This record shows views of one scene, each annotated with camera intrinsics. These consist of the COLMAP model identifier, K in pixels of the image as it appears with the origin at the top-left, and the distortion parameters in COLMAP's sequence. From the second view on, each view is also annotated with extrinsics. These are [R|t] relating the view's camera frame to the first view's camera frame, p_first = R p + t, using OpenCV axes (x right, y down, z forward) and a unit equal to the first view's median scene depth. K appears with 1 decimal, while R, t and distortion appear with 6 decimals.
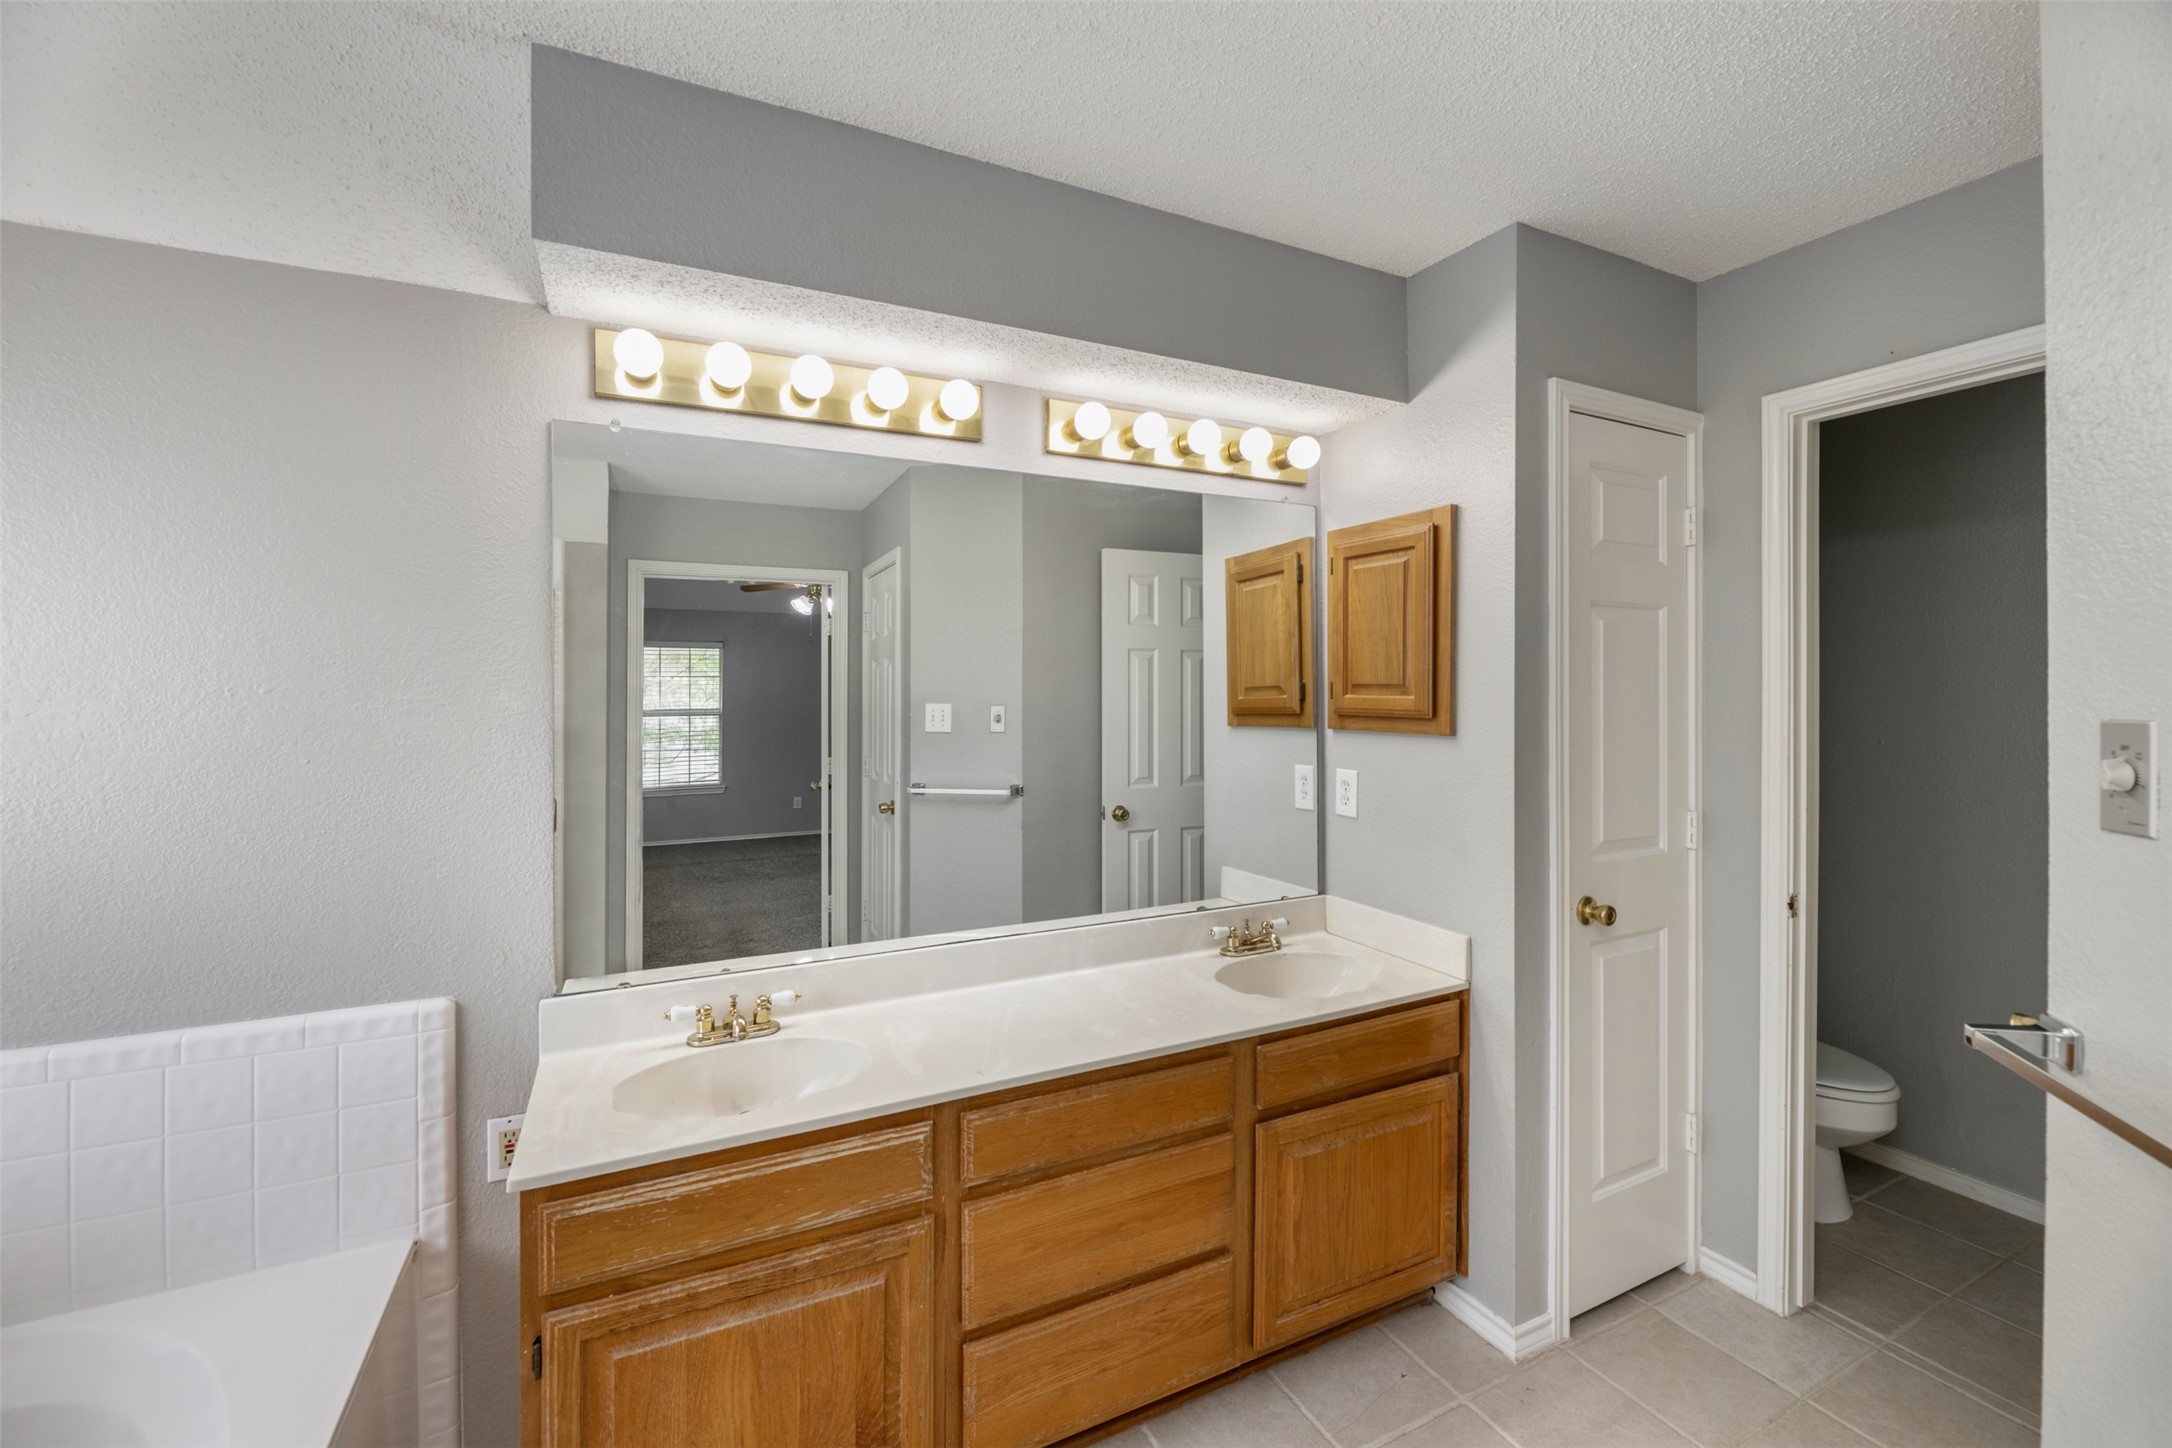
lens RADIAL K [[876.5, 0, 1084.3], [0, 876.5, 706.6], [0, 0, 1]] dist [-0.002954, -0.000009]
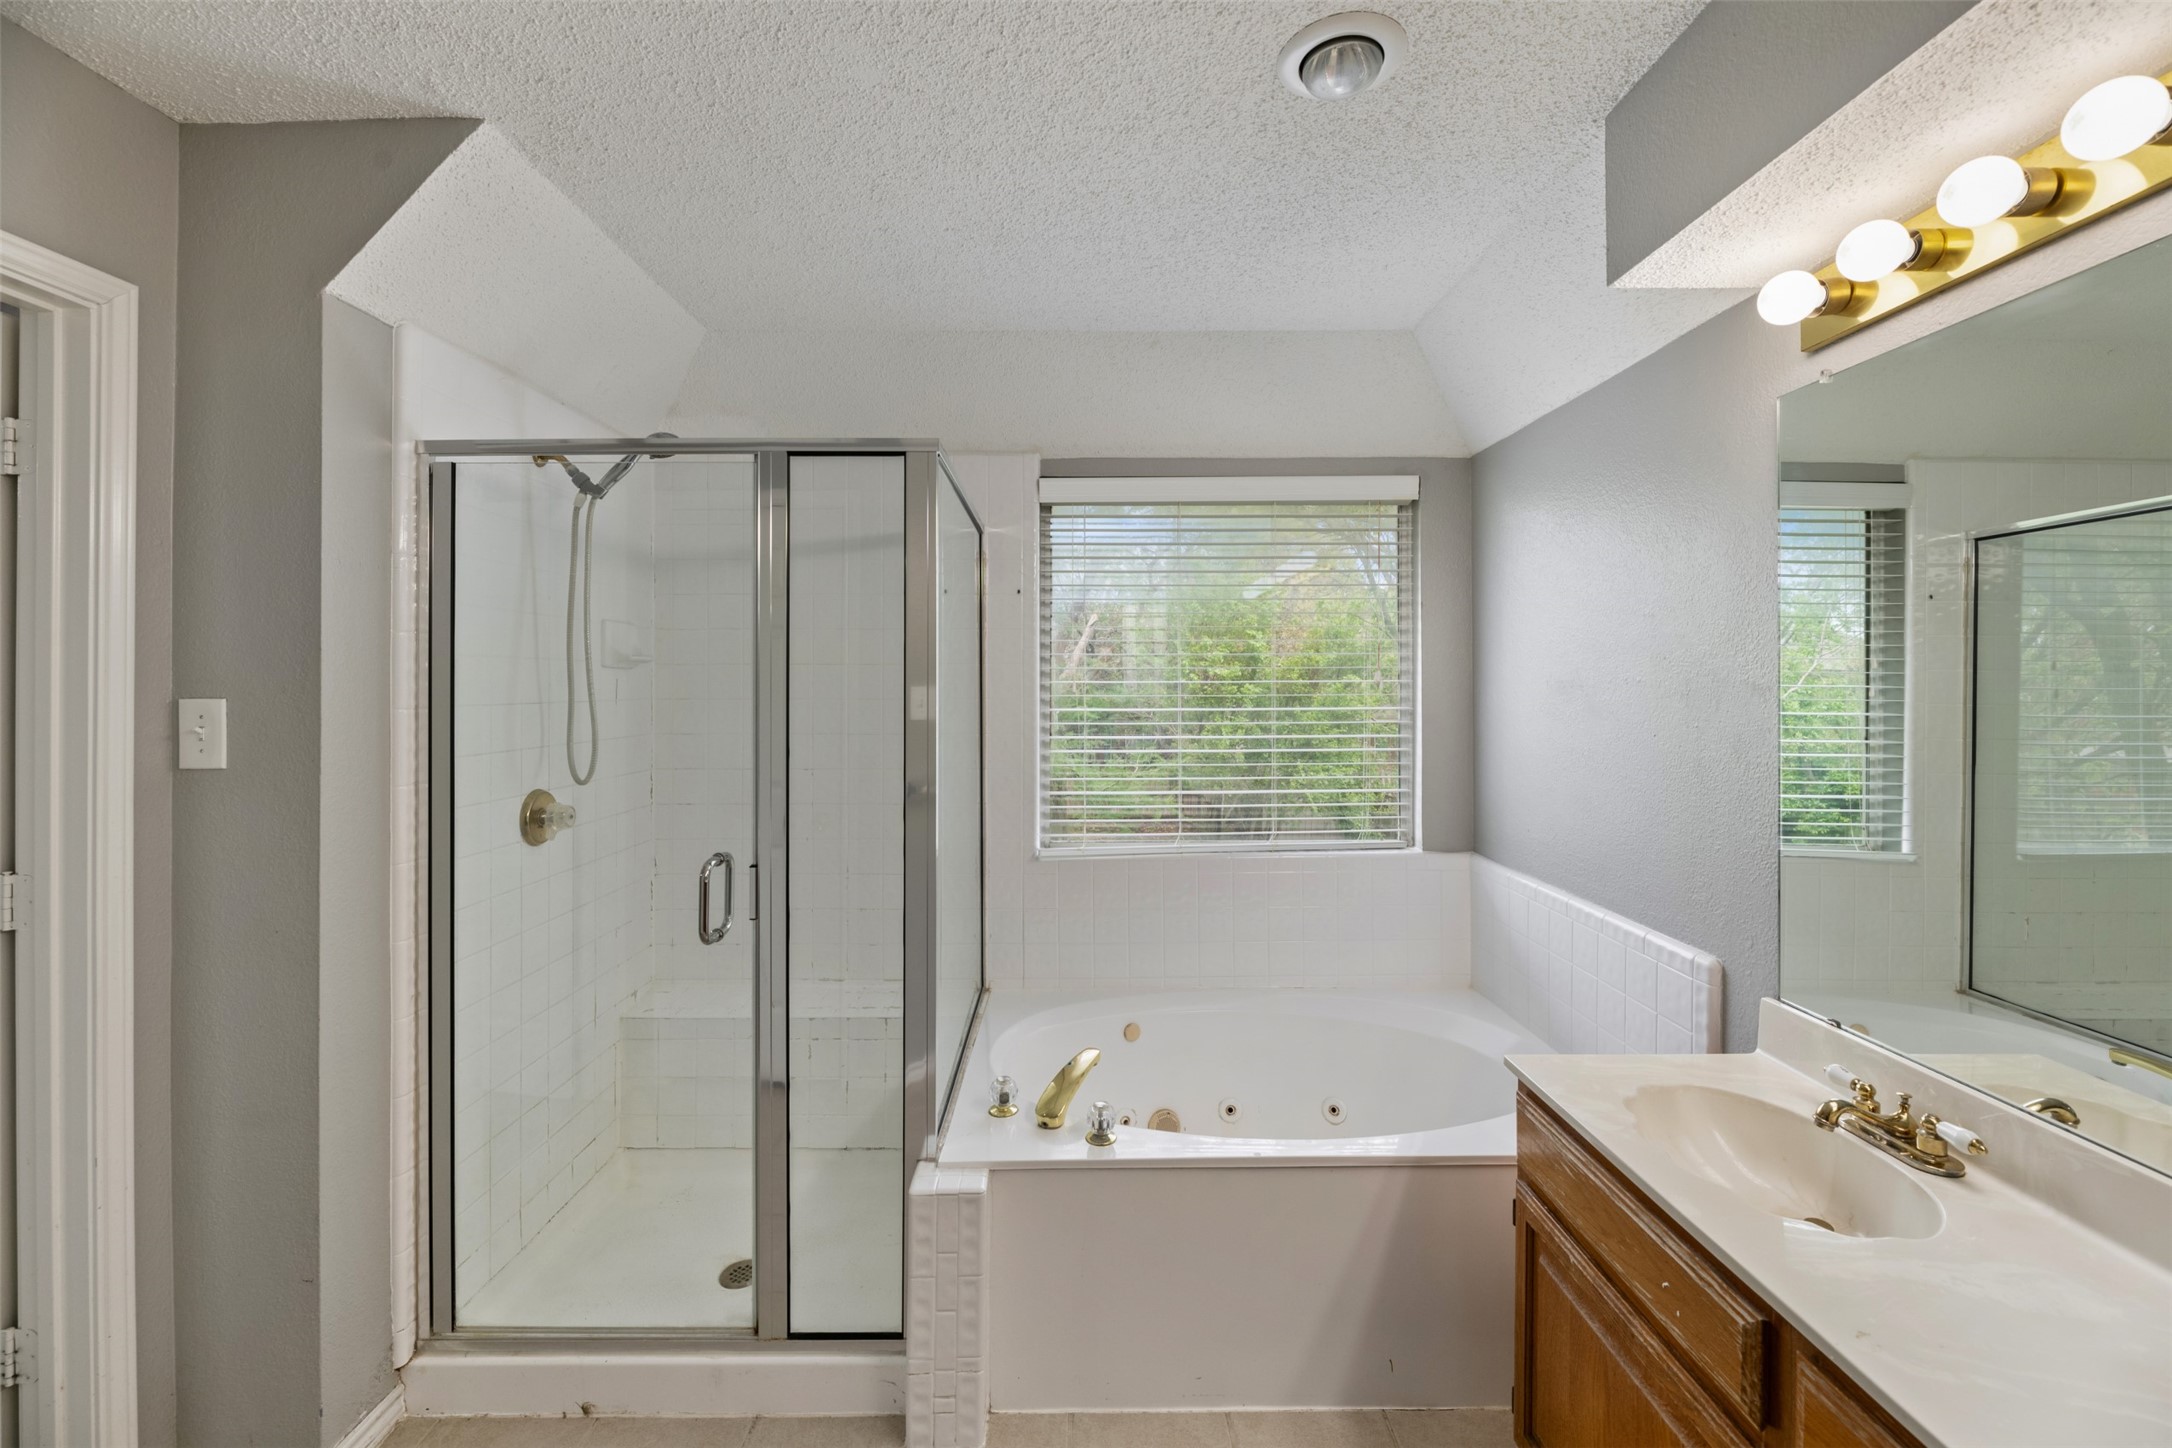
lens RADIAL K [[876.5, 0, 1077.7], [0, 876.5, 681.8], [0, 0, 1]] dist [-0.002954, -0.000009]
pose [[-0.439513, 0.000941, -0.898236, 0.646368], [-0.006489, 0.999970, 0.004223, -0.015201], [0.898213, 0.007685, -0.439494, 0.803625]]
